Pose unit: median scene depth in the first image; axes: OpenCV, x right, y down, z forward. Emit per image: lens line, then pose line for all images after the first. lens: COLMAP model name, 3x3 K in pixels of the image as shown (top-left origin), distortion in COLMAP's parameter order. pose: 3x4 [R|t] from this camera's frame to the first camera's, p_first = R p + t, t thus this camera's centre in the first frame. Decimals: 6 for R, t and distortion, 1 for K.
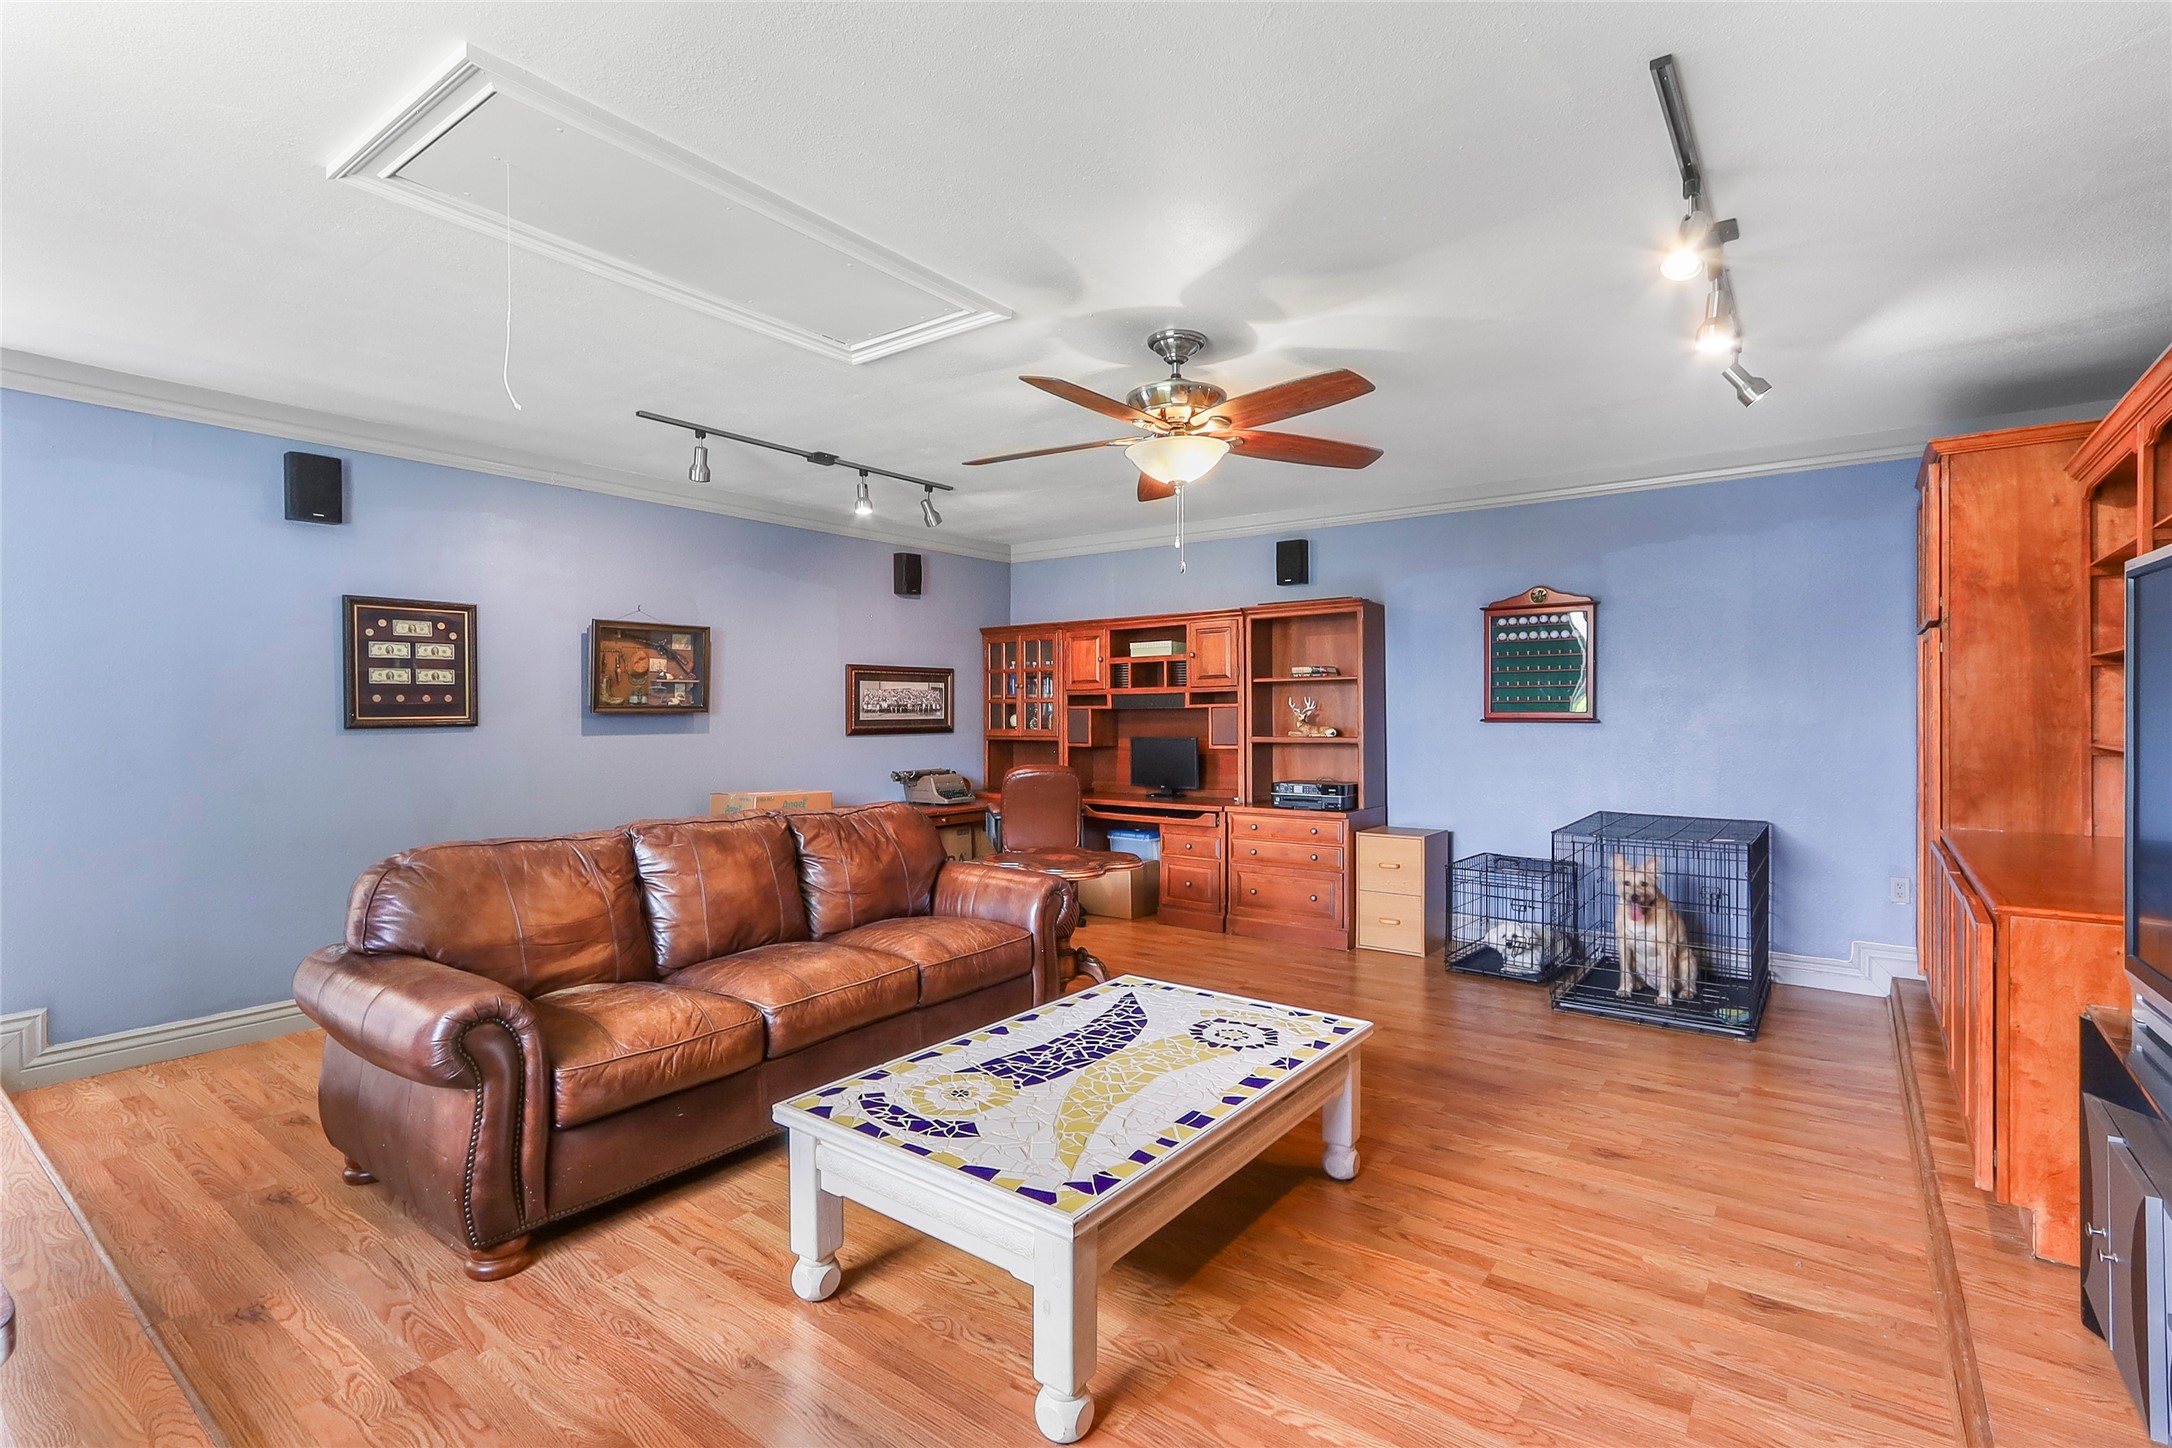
lens RADIAL K [[1013.5, 0, 1061.7], [0, 1013.5, 698.0], [0, 0, 1]] dist [0.002739, 0.001345]
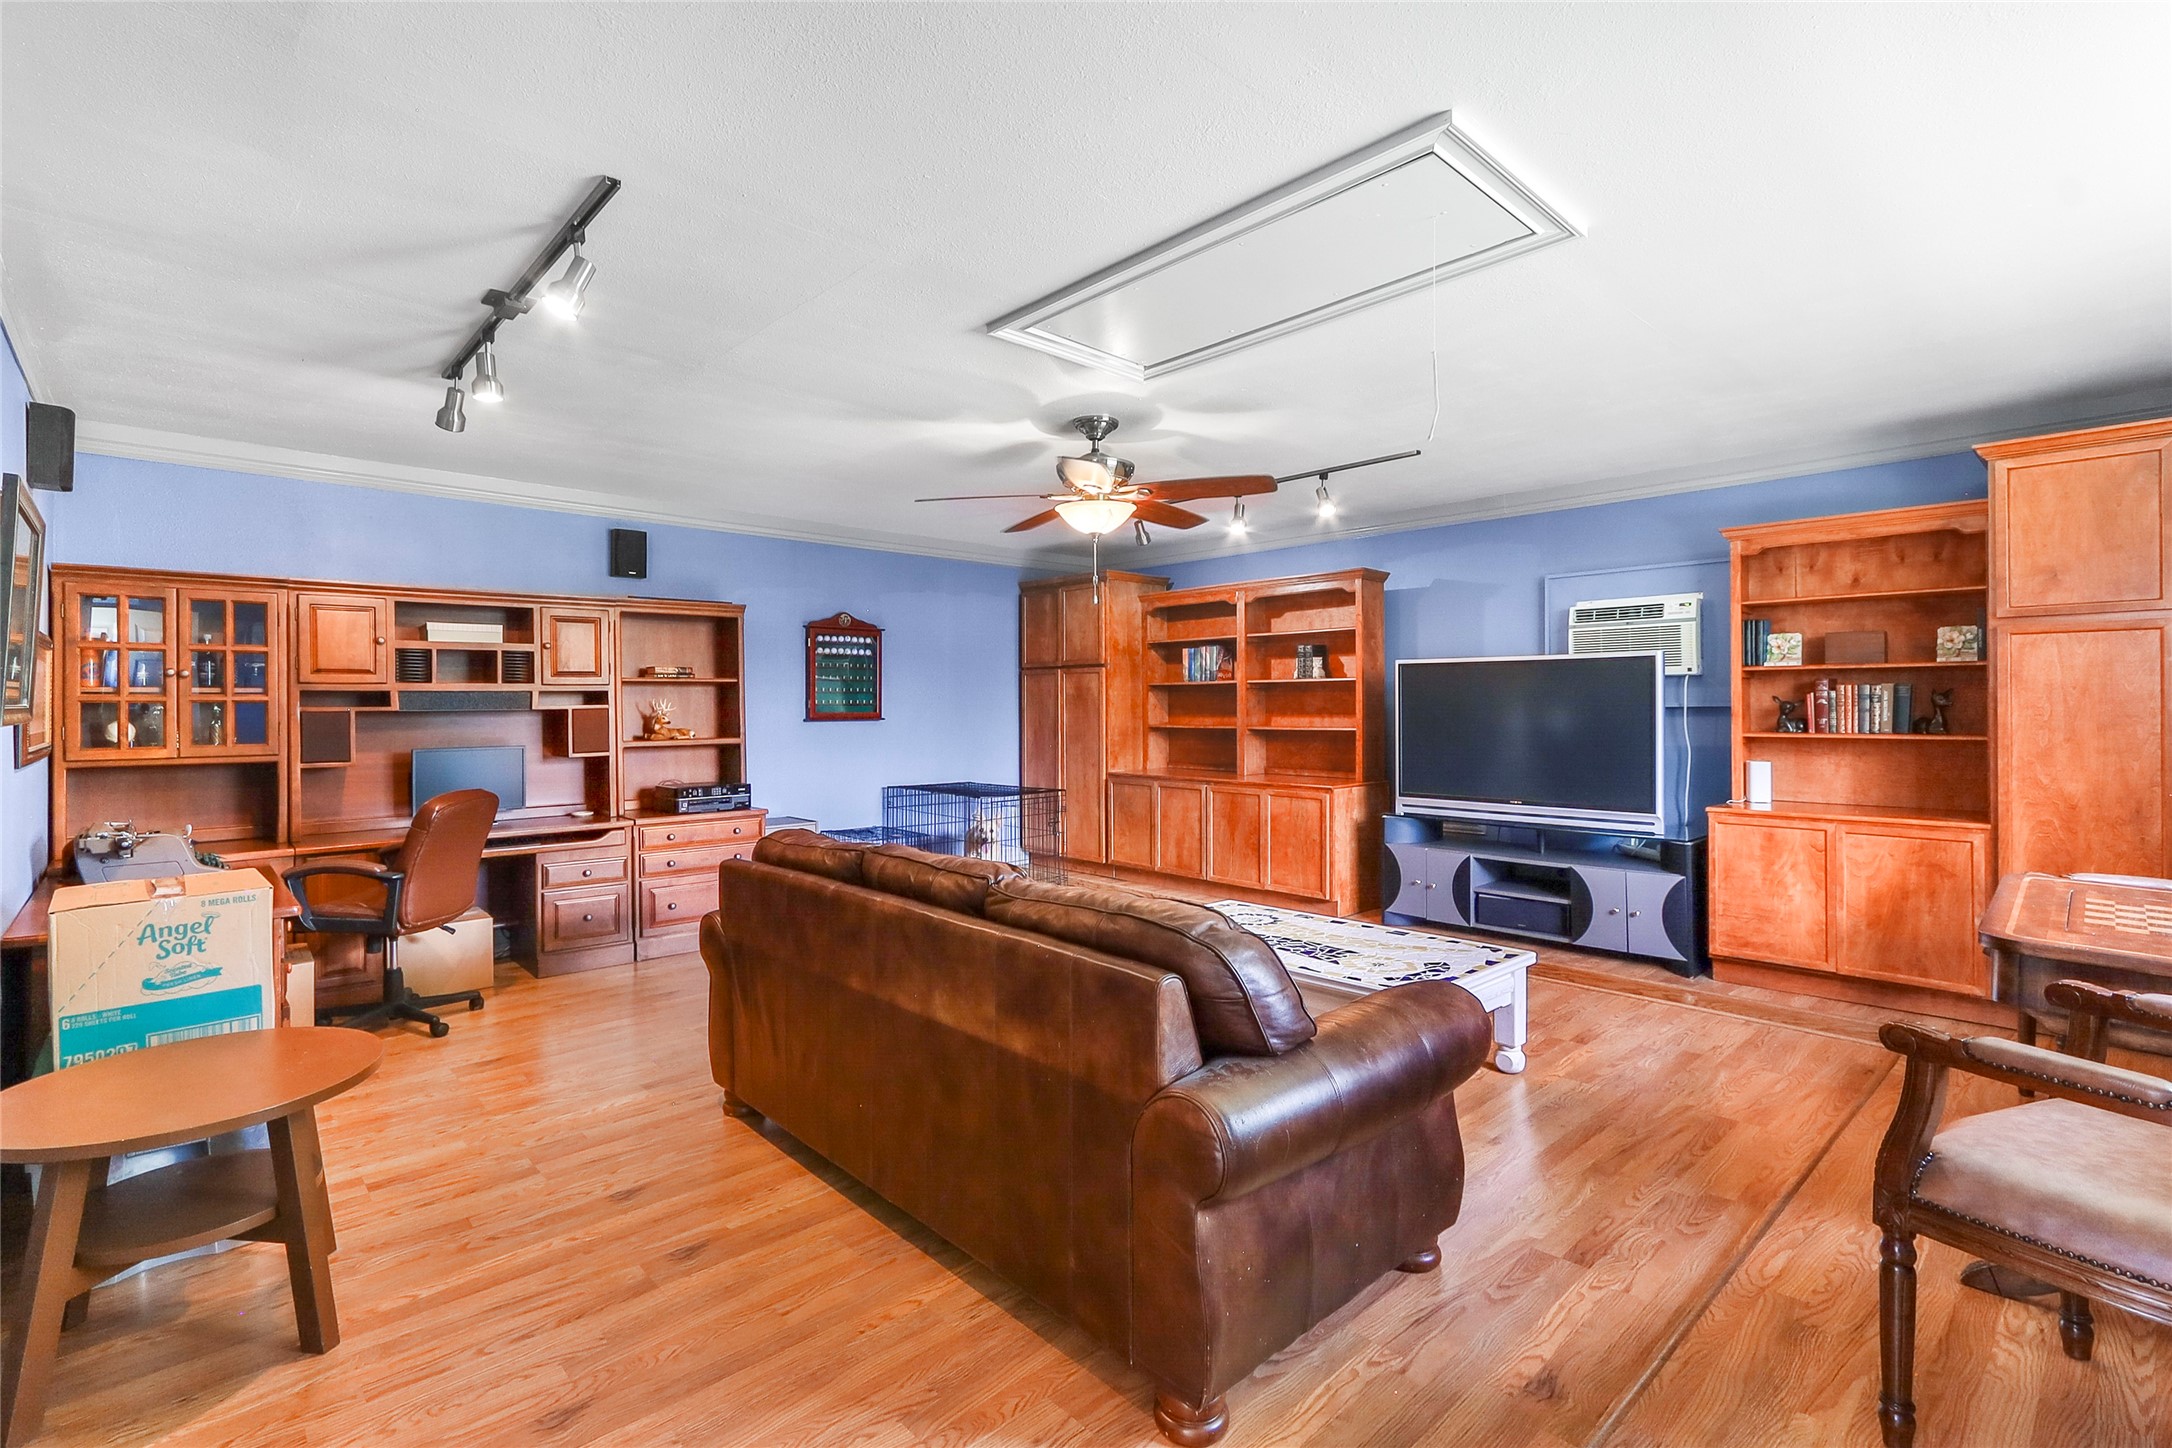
lens RADIAL K [[1013.5, 0, 1061.7], [0, 1013.5, 698.0], [0, 0, 1]] dist [0.002739, 0.001345]
pose [[0.148065, -0.001750, 0.988976, -0.644291], [-0.023491, 0.999710, 0.005286, -0.014614], [-0.988699, -0.024015, 0.147981, 0.470638]]
